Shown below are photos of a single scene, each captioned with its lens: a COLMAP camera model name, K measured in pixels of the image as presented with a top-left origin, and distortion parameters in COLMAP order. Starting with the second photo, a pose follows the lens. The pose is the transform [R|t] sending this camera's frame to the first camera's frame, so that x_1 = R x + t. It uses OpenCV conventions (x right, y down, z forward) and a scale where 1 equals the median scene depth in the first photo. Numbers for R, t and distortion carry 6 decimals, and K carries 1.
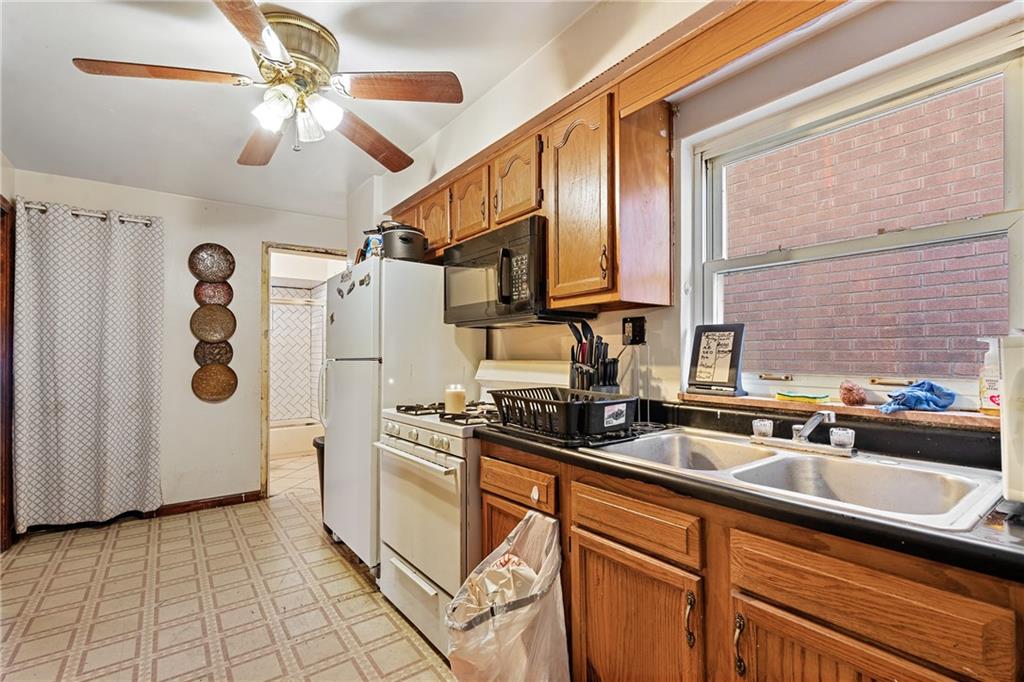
lens RADIAL K [[468.6, 0, 509.1], [0, 468.6, 354.4], [0, 0, 1]] dist [-0.000890, 0.000026]
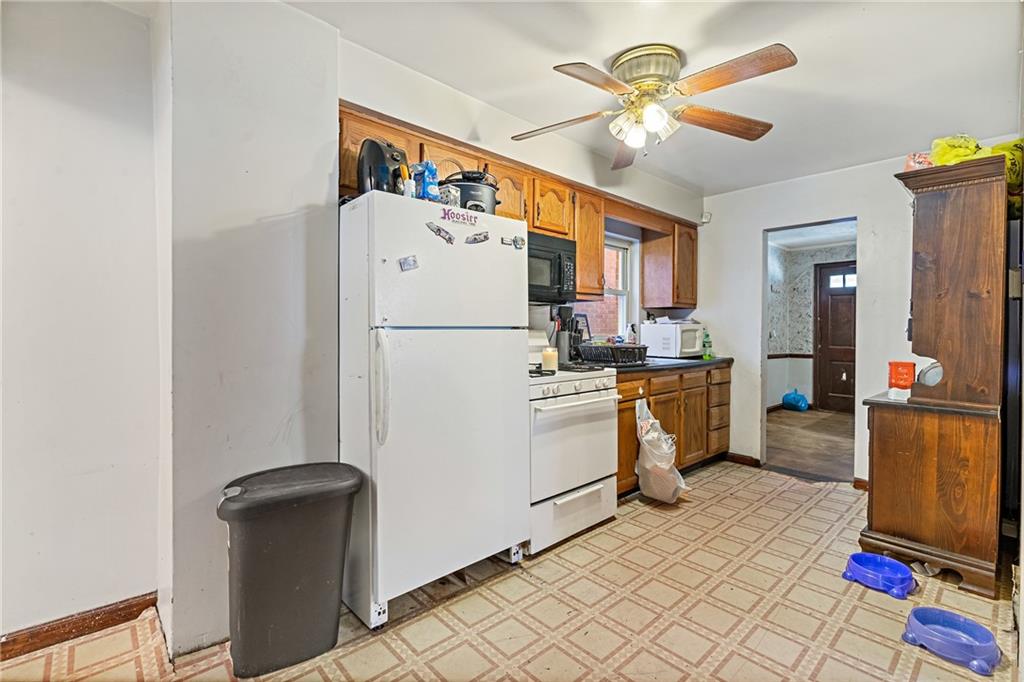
lens RADIAL K [[468.6, 0, 502.5], [0, 468.6, 334.9], [0, 0, 1]] dist [-0.000890, 0.000026]
pose [[-0.107134, -0.004985, 0.994232, -1.654631], [-0.007344, 0.999964, 0.004222, 0.028464], [-0.994217, -0.006849, -0.107167, 1.519897]]
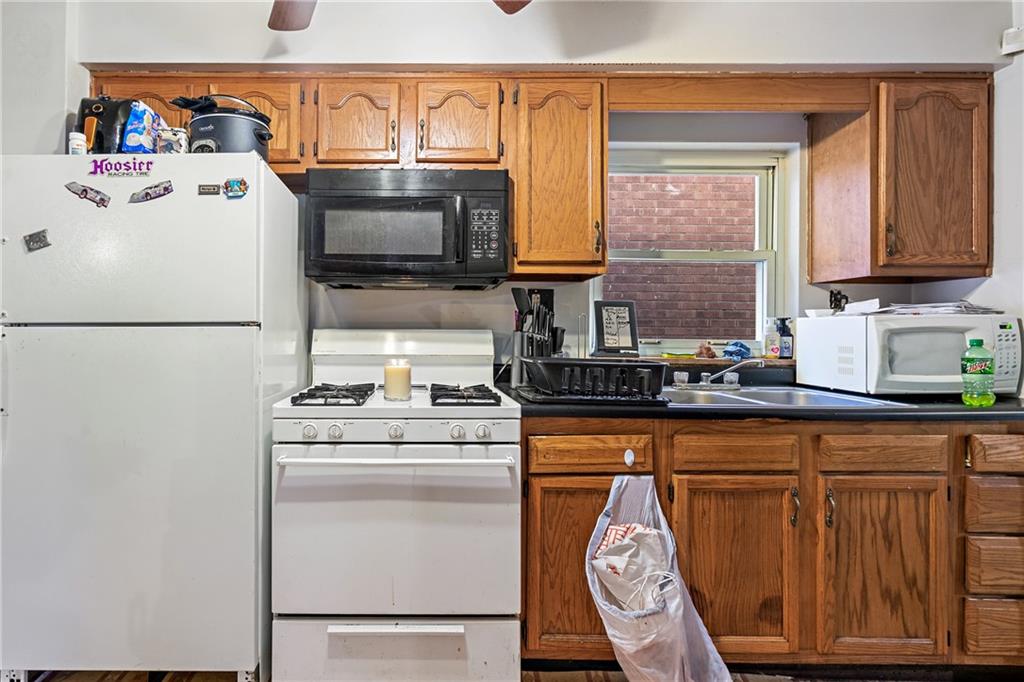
lens RADIAL K [[468.6, 0, 509.5], [0, 468.6, 334.3], [0, 0, 1]] dist [-0.000890, 0.000026]
pose [[0.602258, 0.001717, 0.798299, -0.742196], [-0.009617, 0.999941, 0.005105, 0.022399], [-0.798243, -0.010751, 0.602239, 0.484784]]
